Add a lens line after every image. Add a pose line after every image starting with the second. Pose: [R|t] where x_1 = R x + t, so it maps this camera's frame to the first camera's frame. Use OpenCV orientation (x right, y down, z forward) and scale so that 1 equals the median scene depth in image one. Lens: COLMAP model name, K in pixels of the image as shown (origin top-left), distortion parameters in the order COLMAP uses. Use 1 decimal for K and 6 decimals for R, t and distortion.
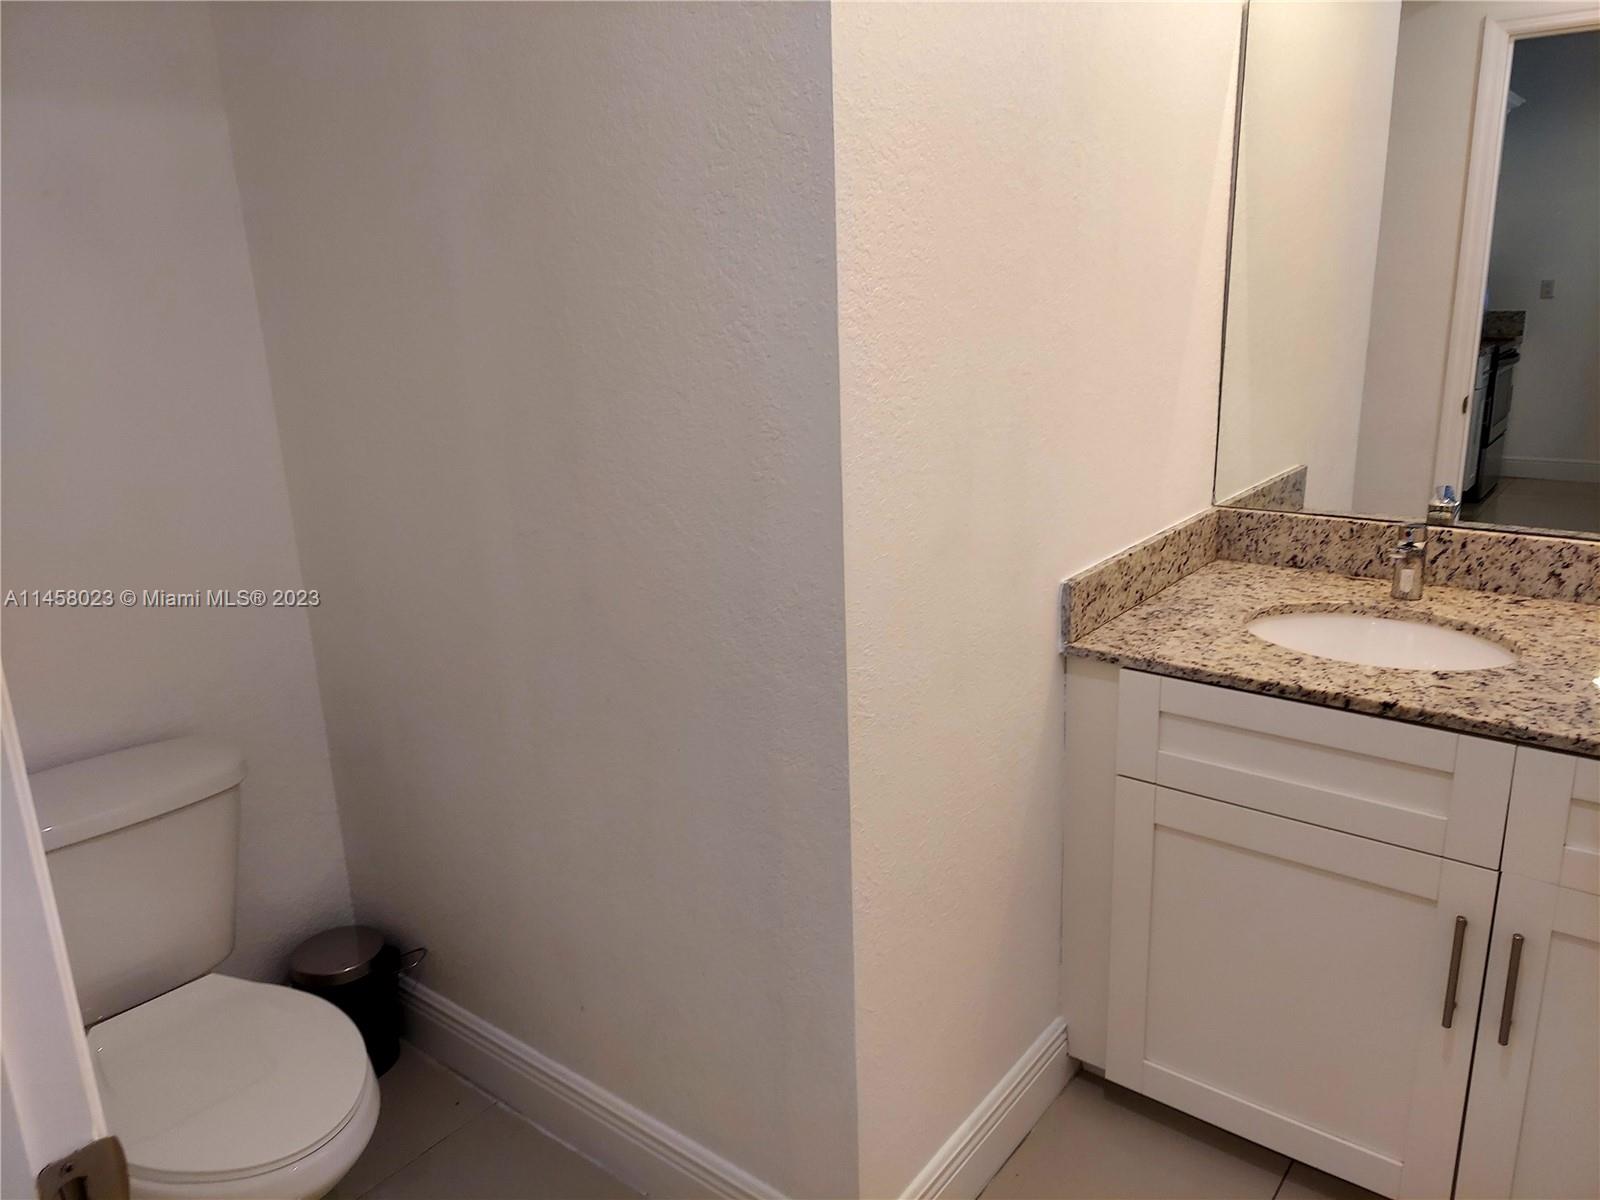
lens RADIAL K [[1150.9, 0, 812.0], [0, 1150.9, 594.0], [0, 0, 1]] dist [0.093562, -0.103967]
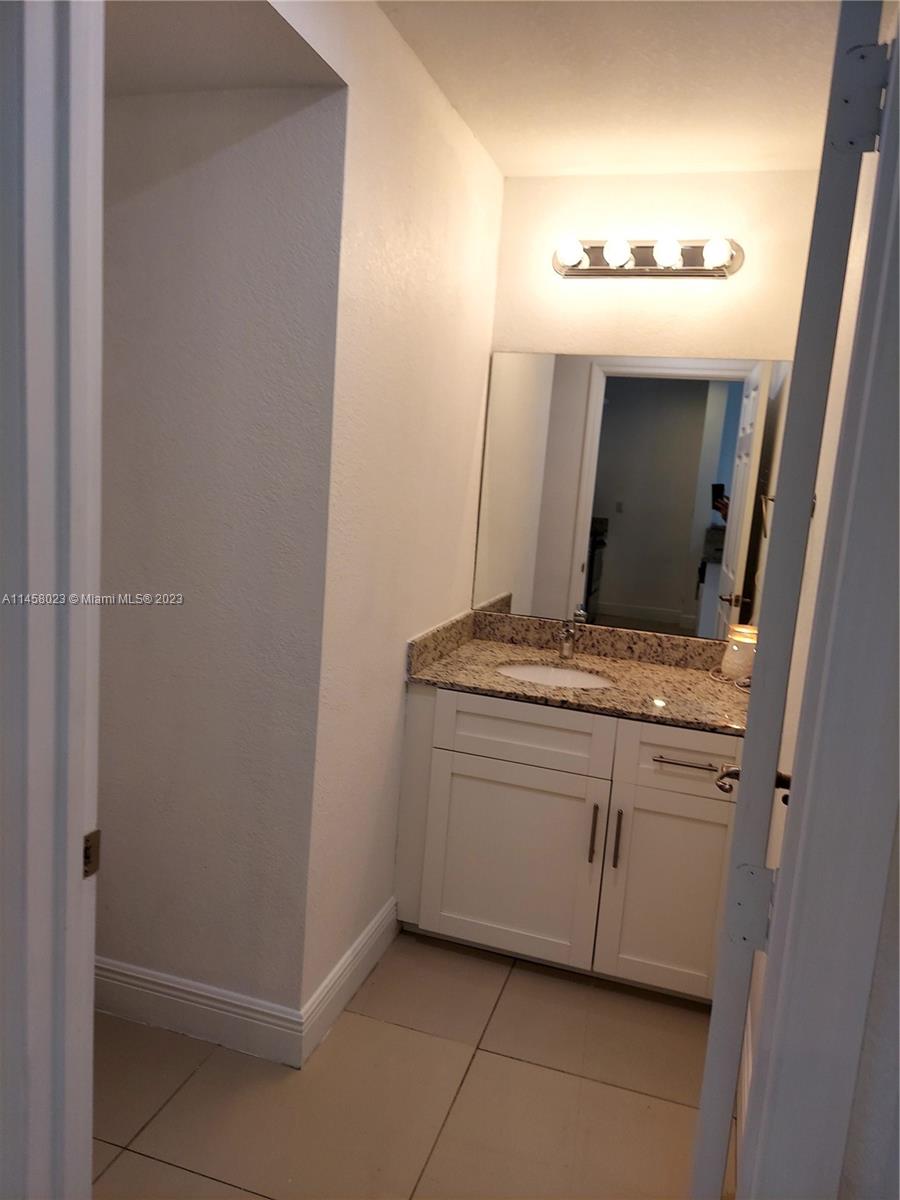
lens RADIAL K [[863.2, 0, 453.3], [0, 863.2, 604.7], [0, 0, 1]] dist [0.093562, -0.103967]
pose [[0.932061, 0.042515, 0.359798, -0.203436], [-0.004574, 0.994393, -0.105653, 0.071398], [-0.362272, 0.096830, 0.927029, -0.298386]]
